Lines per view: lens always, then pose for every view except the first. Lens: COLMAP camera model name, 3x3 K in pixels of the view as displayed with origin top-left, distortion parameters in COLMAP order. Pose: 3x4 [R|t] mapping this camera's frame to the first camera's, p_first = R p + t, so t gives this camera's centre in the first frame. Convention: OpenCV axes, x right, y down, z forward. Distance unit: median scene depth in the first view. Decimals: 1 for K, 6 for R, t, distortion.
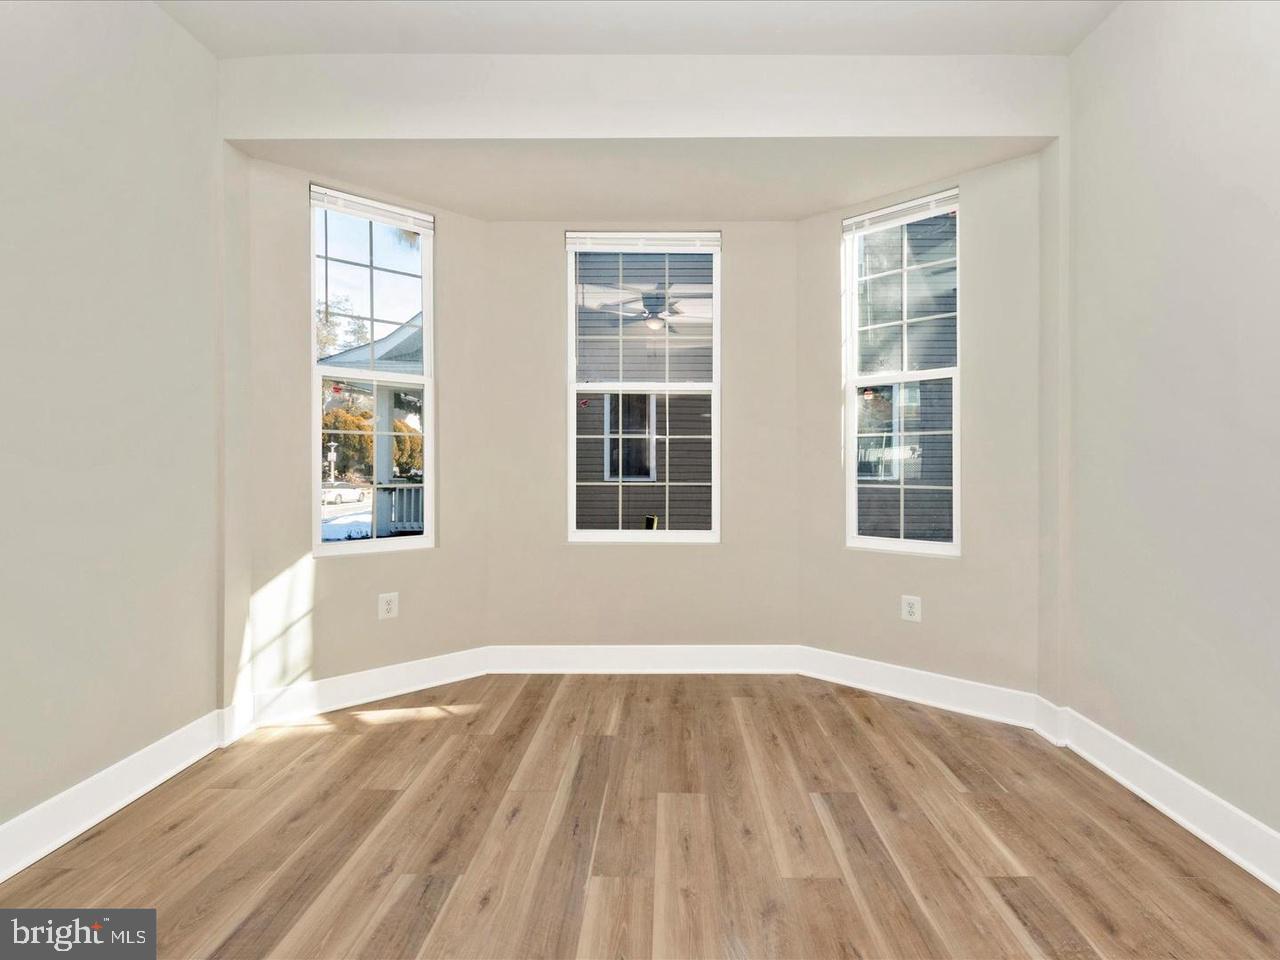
lens RADIAL K [[558.0, 0, 648.8], [0, 558.0, 463.4], [0, 0, 1]] dist [0.008963, -0.006555]
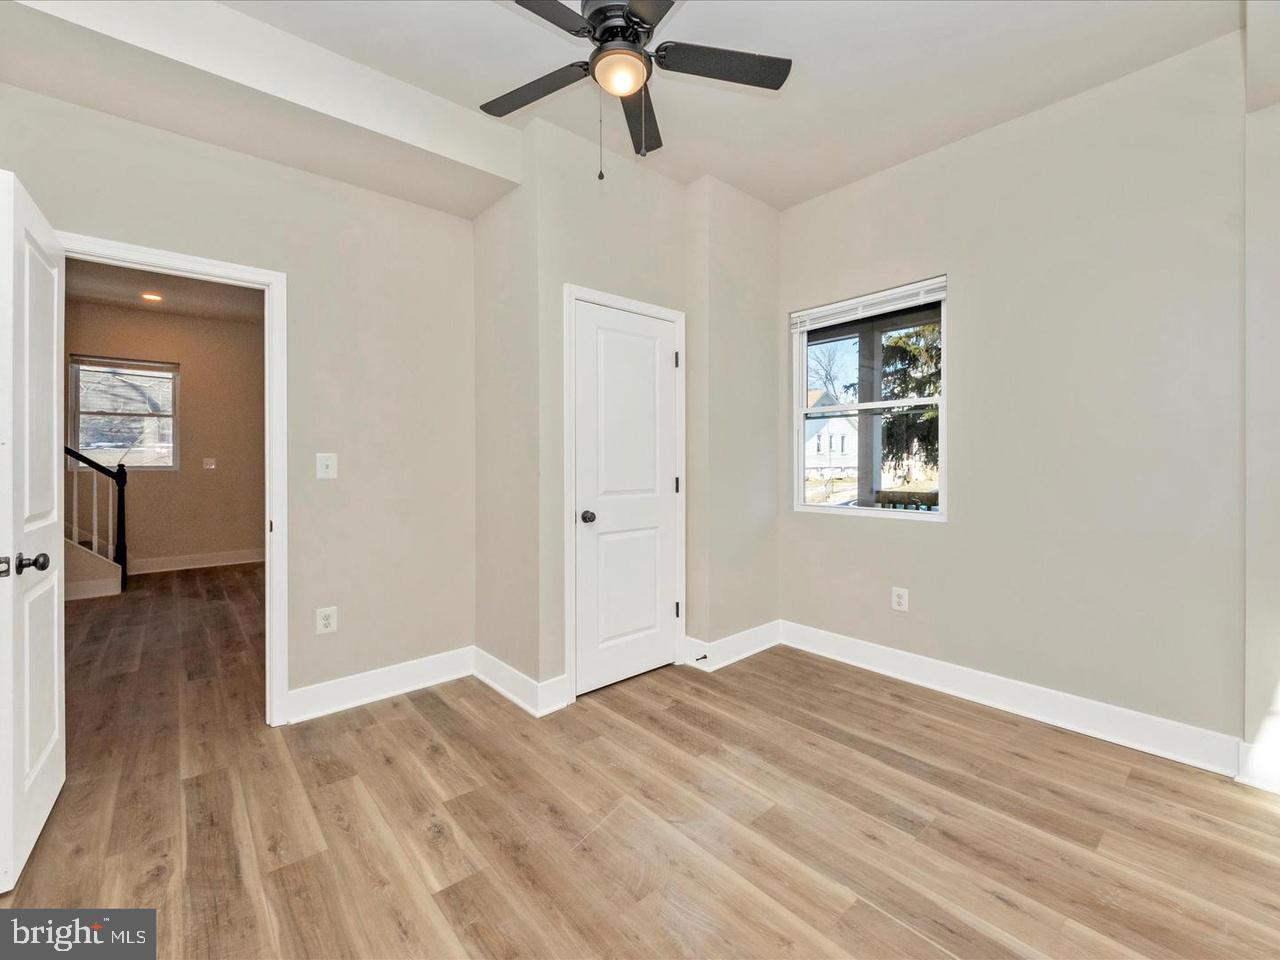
lens RADIAL K [[527.5, 0, 662.4], [0, 527.5, 464.1], [0, 0, 1]] dist [0.021569, -0.013100]
pose [[-0.714569, 0.003863, -0.699555, 0.553882], [0.003682, 0.999992, 0.001761, -0.026482], [0.699556, -0.001317, -0.714577, 0.985394]]
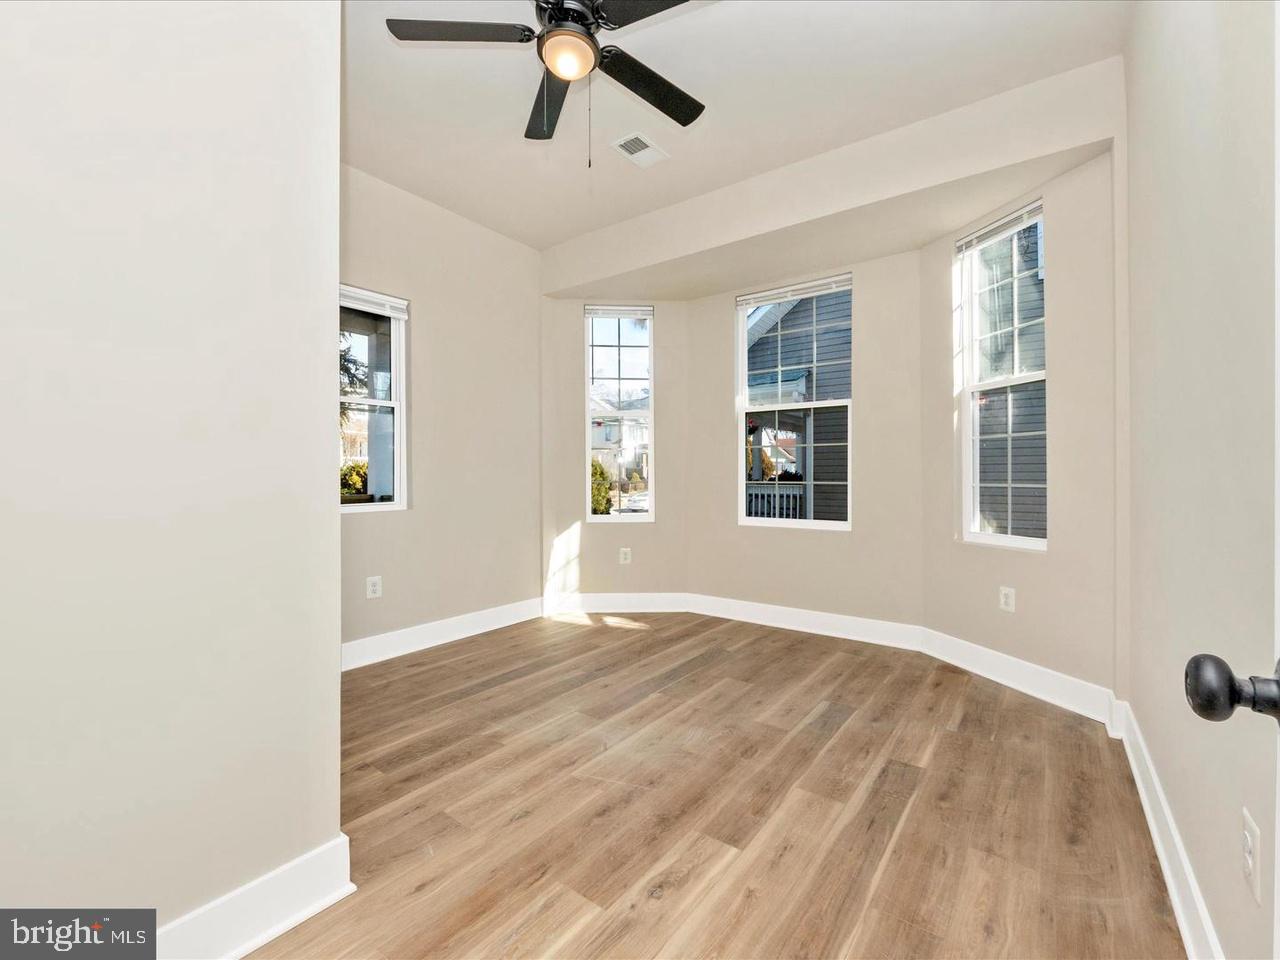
lens RADIAL K [[549.3, 0, 622.5], [0, 549.3, 476.7], [0, 0, 1]] dist [0.023502, 0.000014]
pose [[0.796324, -0.000064, -0.604870, 0.608237], [0.003737, 0.999981, 0.004814, 0.020937], [0.604859, -0.006093, 0.796309, -0.331684]]
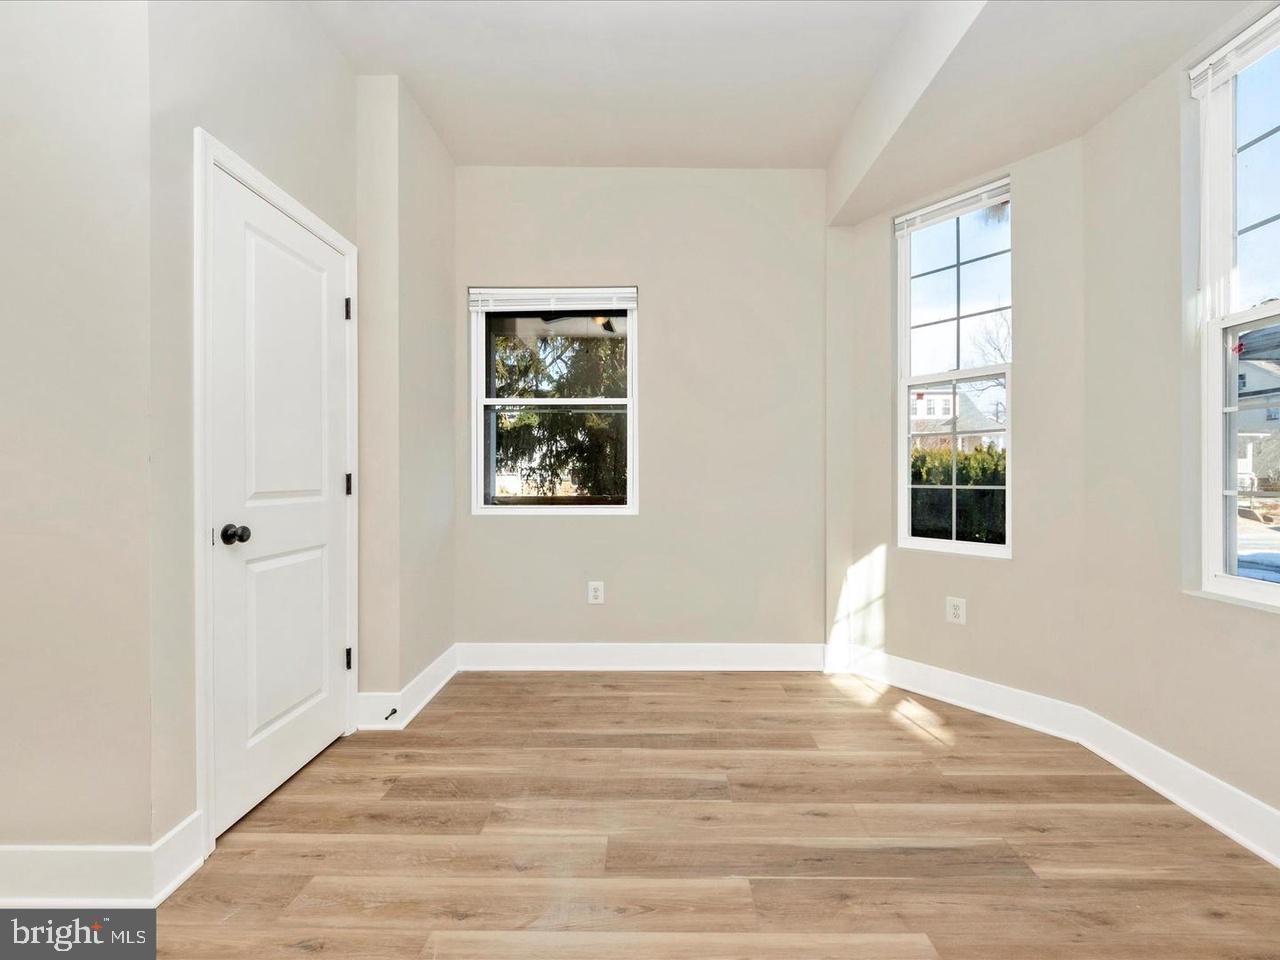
lens RADIAL K [[536.3, 0, 645.2], [0, 536.3, 478.2], [0, 0, 1]] dist [0.018711, -0.017168]
pose [[0.012483, 0.004935, -0.999910, 0.576794], [0.005641, 0.999972, 0.005005, 0.018215], [0.999906, -0.005703, 0.012455, 0.556686]]
